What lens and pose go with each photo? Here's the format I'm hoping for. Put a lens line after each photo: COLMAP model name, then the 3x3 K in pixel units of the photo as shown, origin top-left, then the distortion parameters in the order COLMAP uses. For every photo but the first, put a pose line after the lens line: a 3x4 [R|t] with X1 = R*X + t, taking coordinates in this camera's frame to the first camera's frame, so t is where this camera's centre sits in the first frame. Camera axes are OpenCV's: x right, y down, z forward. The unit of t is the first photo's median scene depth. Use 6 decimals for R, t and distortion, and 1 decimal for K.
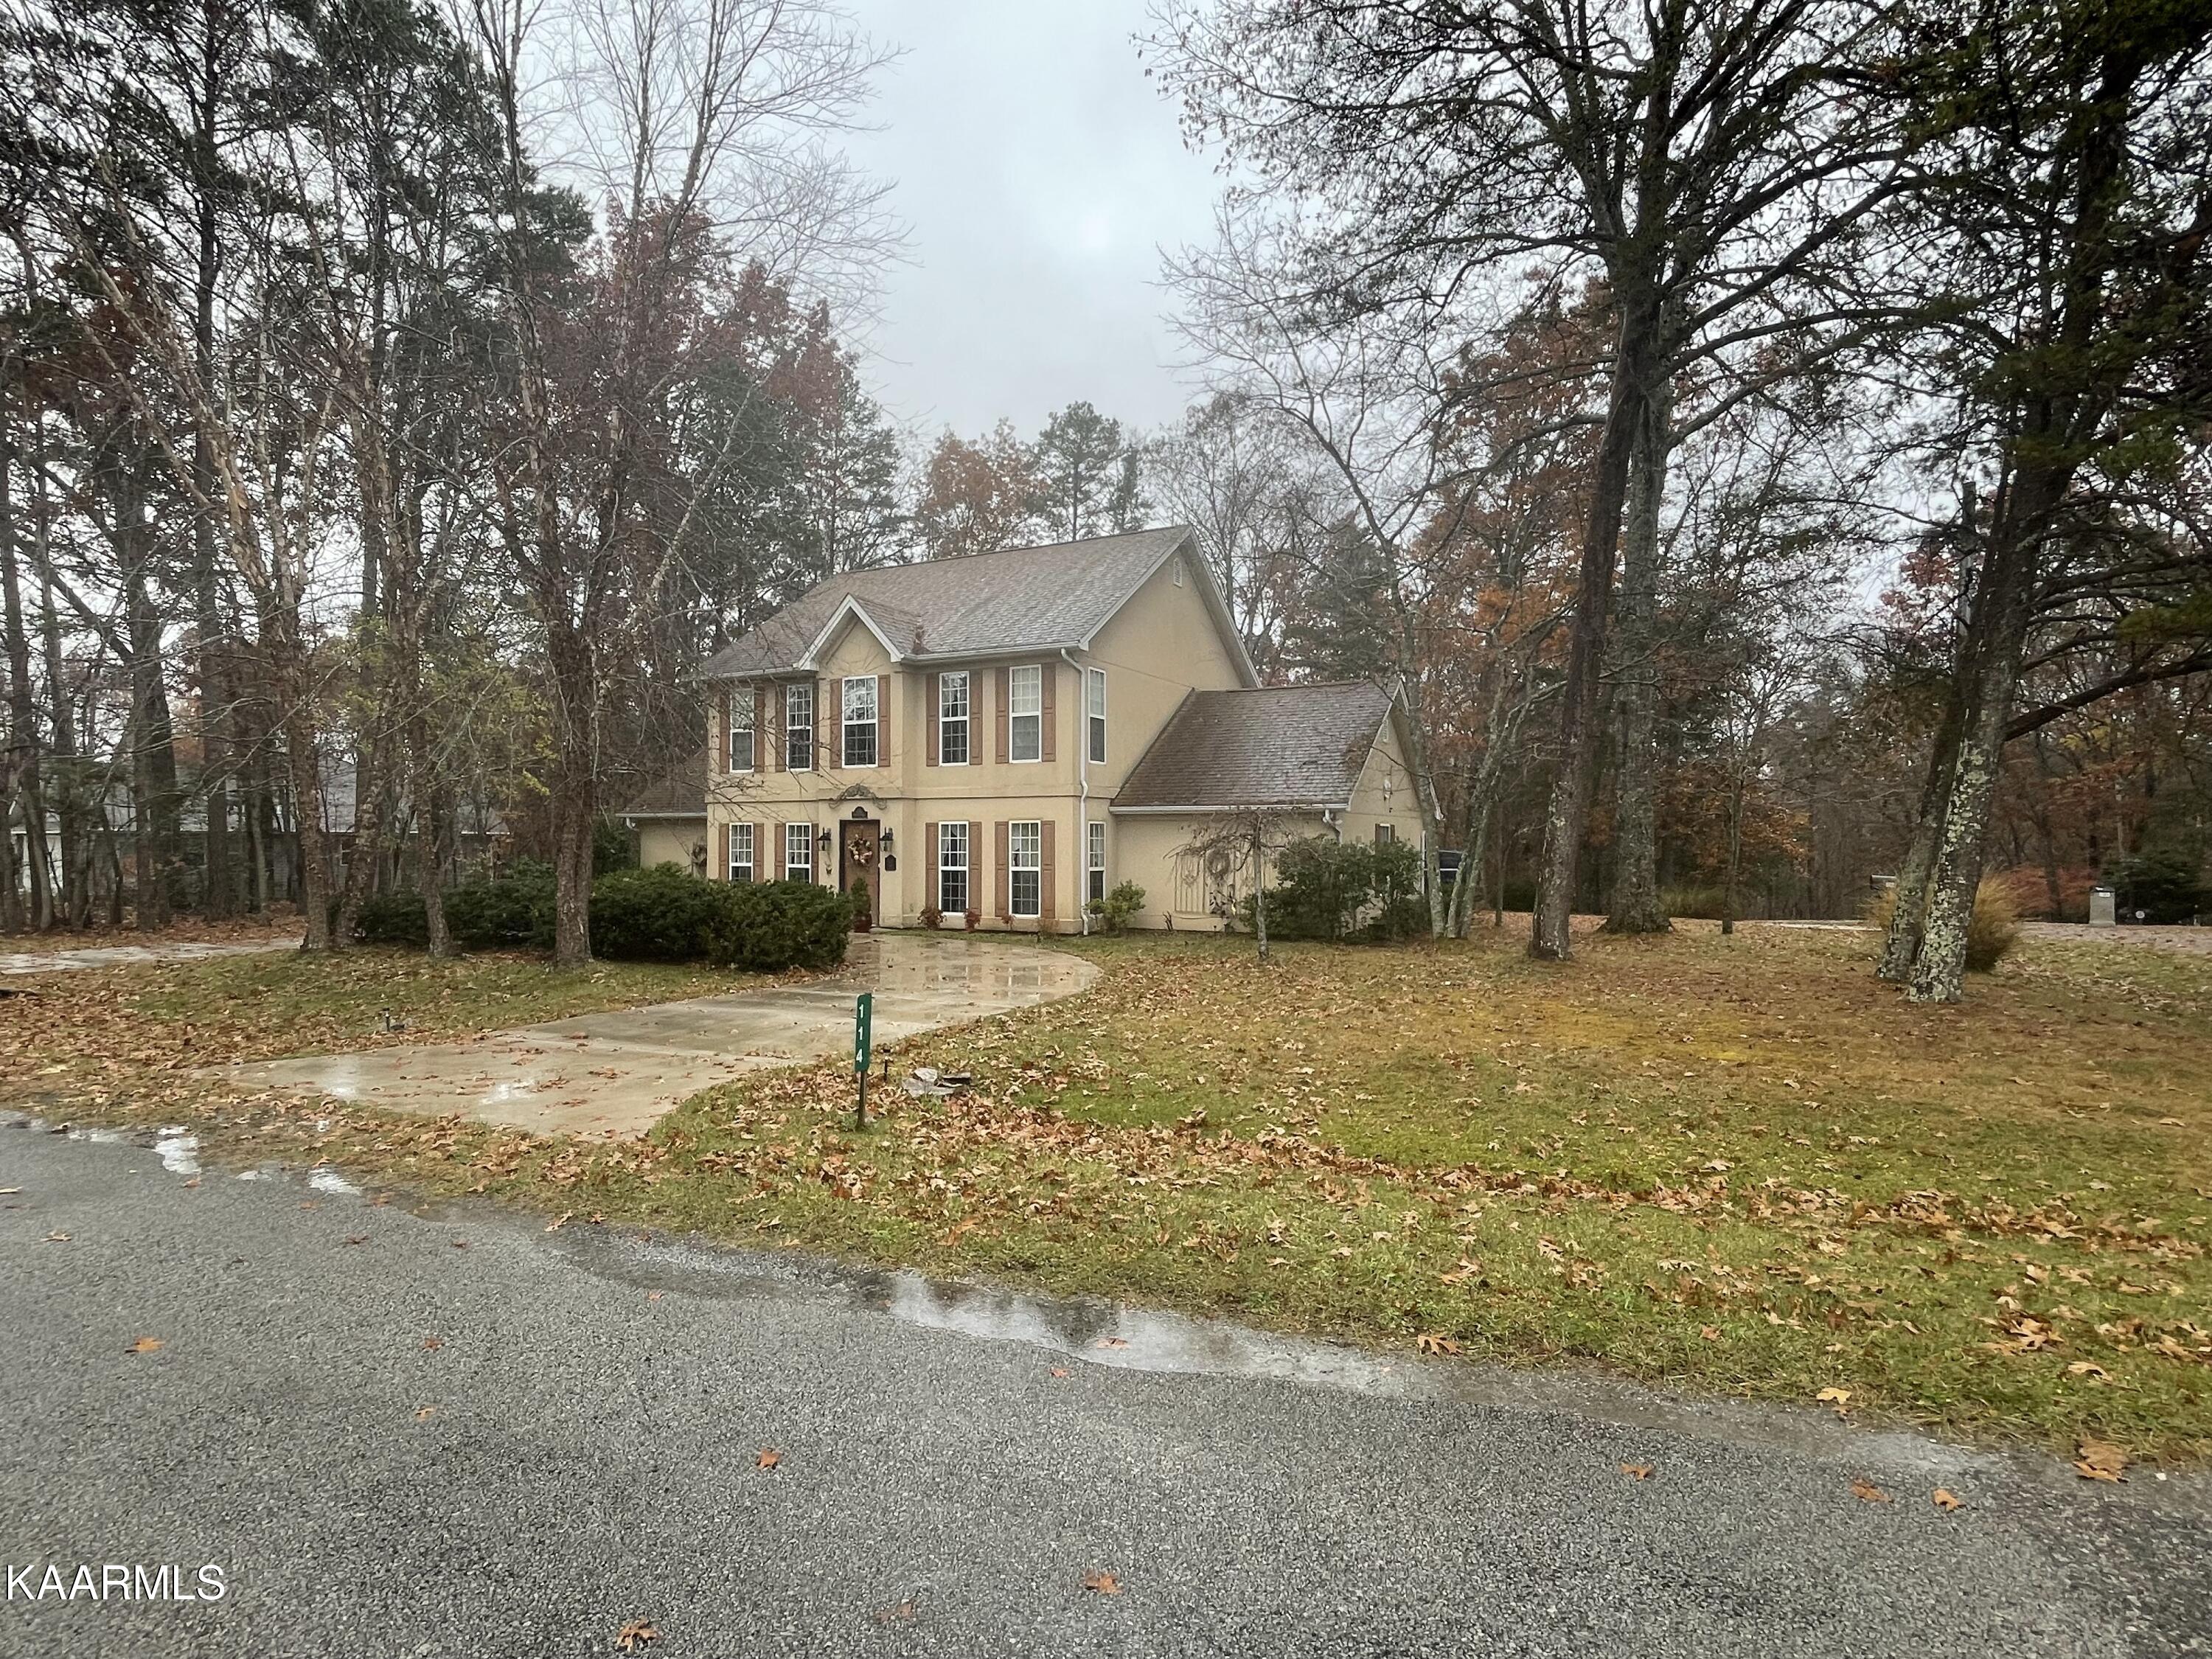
lens RADIAL K [[1155.9, 0, 1106.0], [0, 1155.9, 829.5], [0, 0, 1]] dist [0.000320, 0.000004]
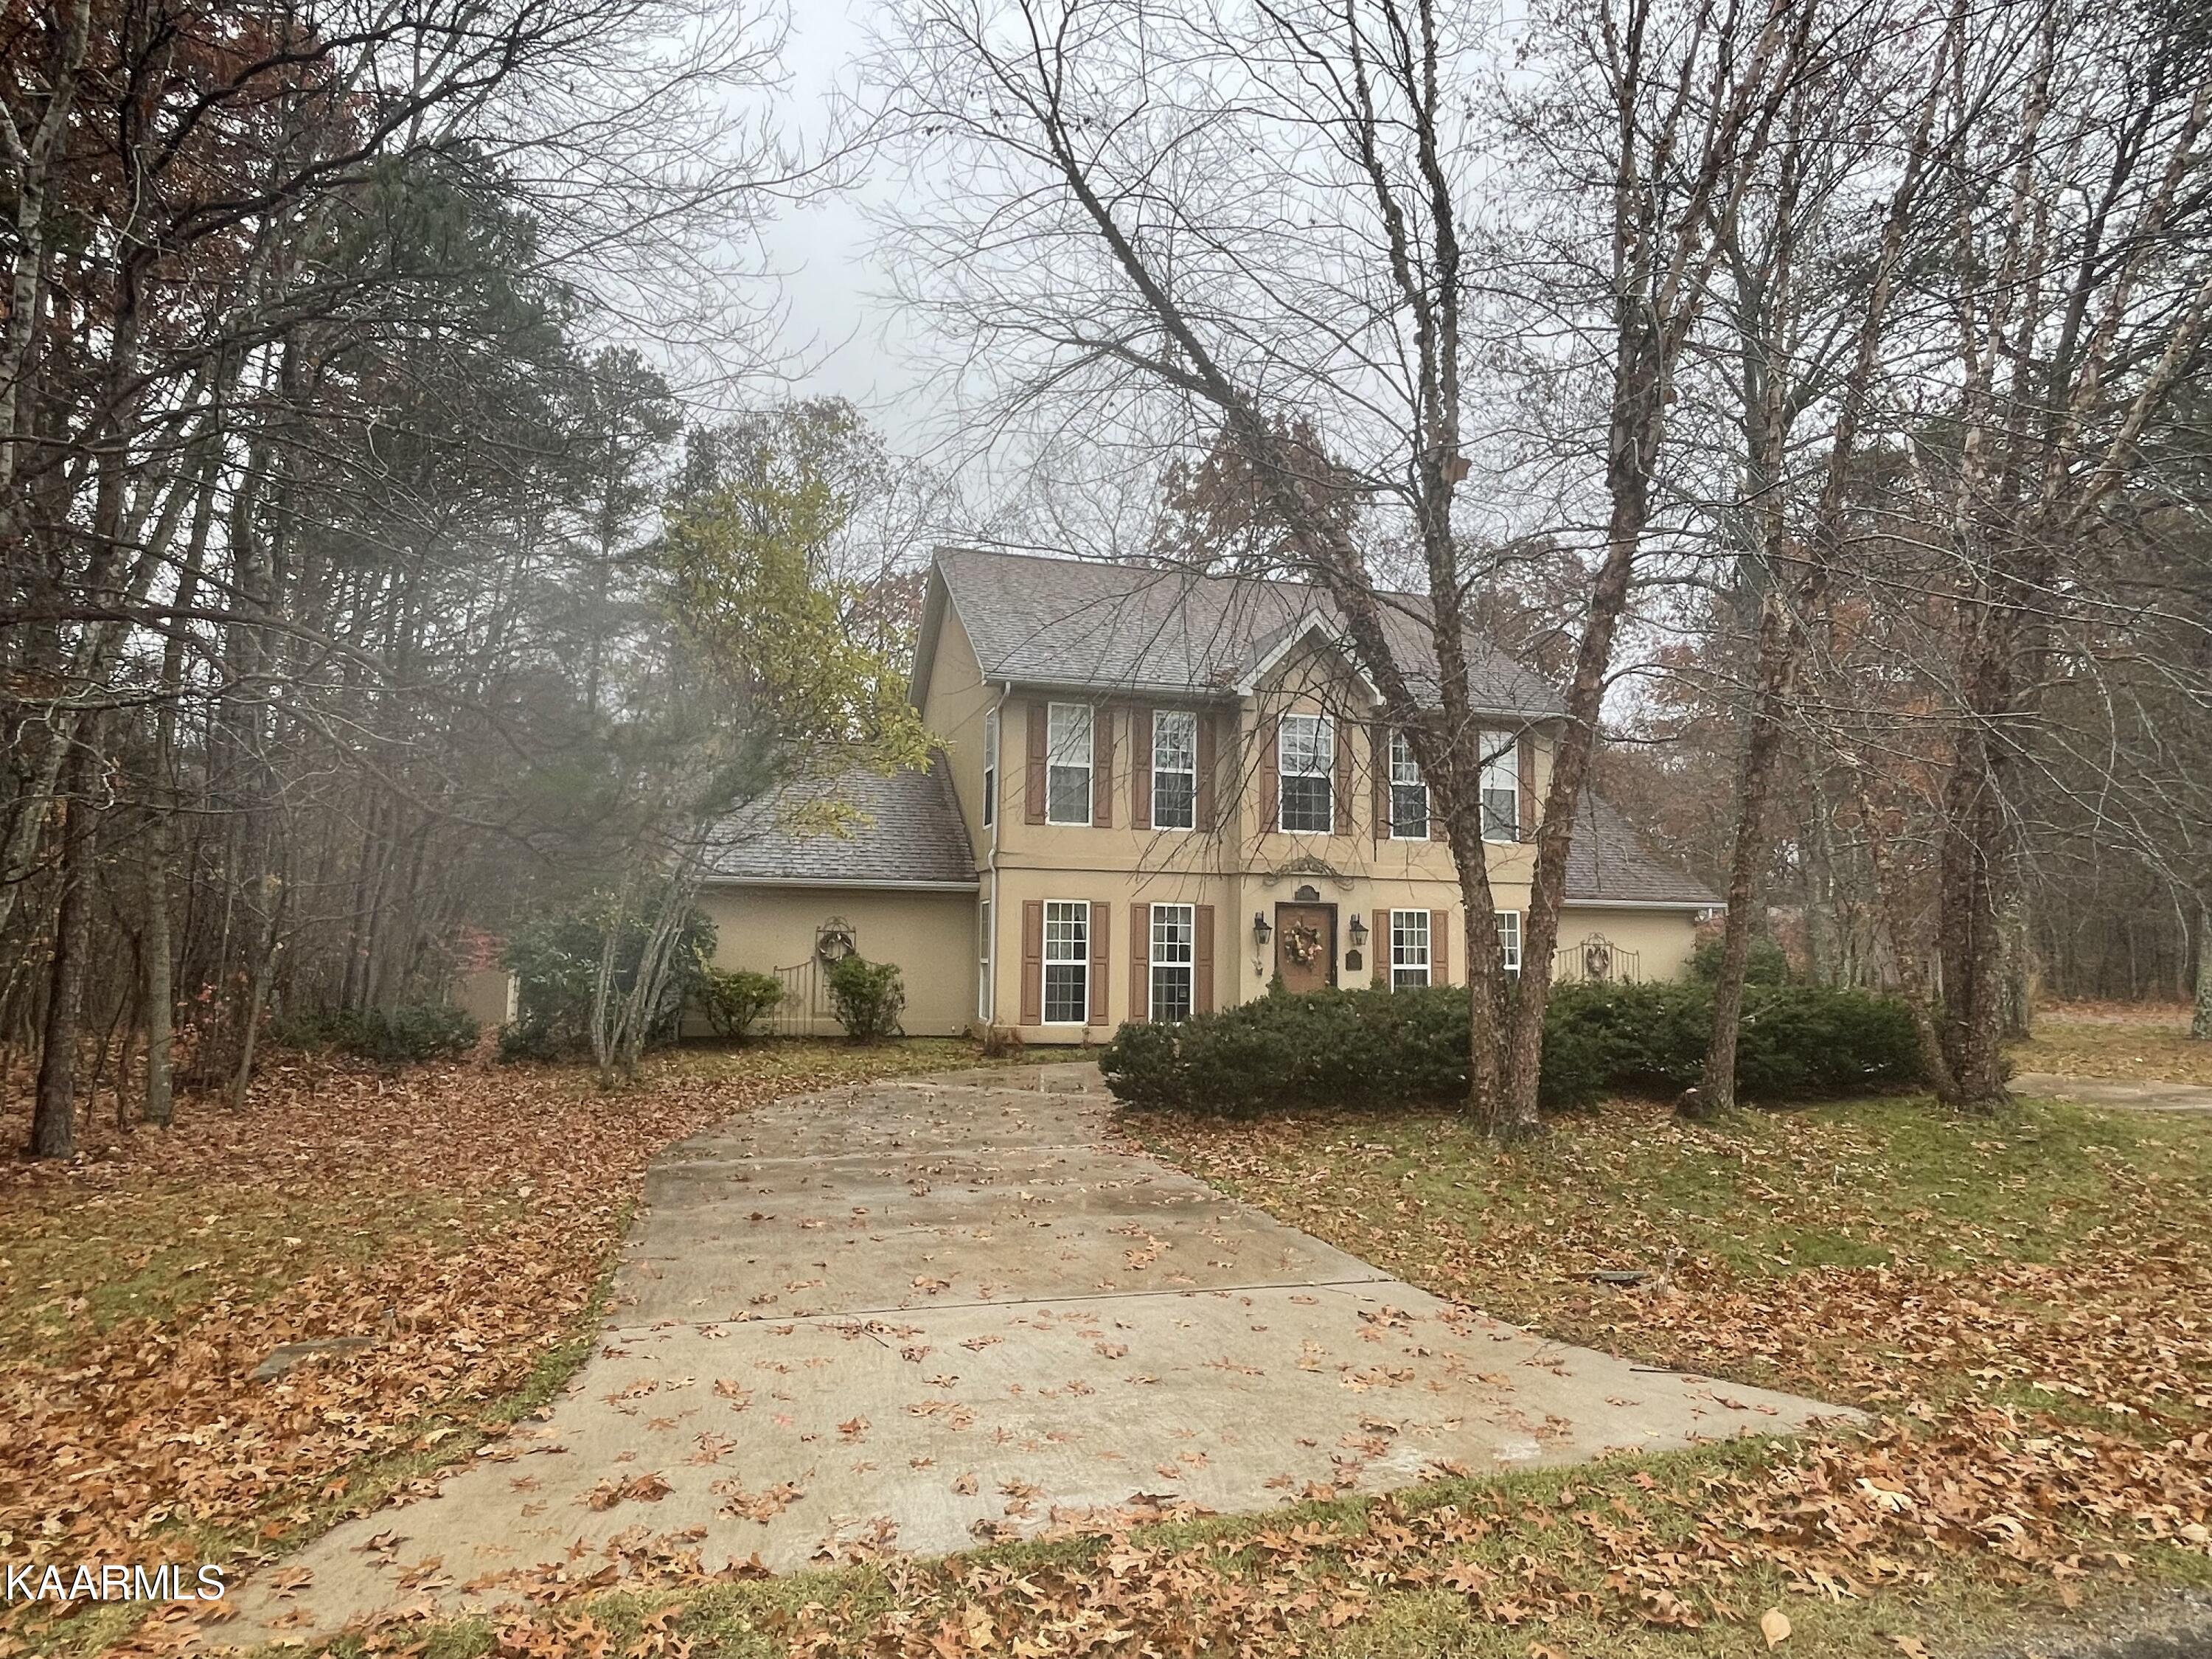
lens RADIAL K [[1316.2, 0, 1106.0], [0, 1316.2, 829.5], [0, 0, 1]] dist [-0.000769, -0.000021]
pose [[0.748257, 0.065296, 0.660187, -0.825482], [-0.027067, 0.997321, -0.067962, 0.005425], [-0.662856, 0.032984, 0.748020, 0.408356]]
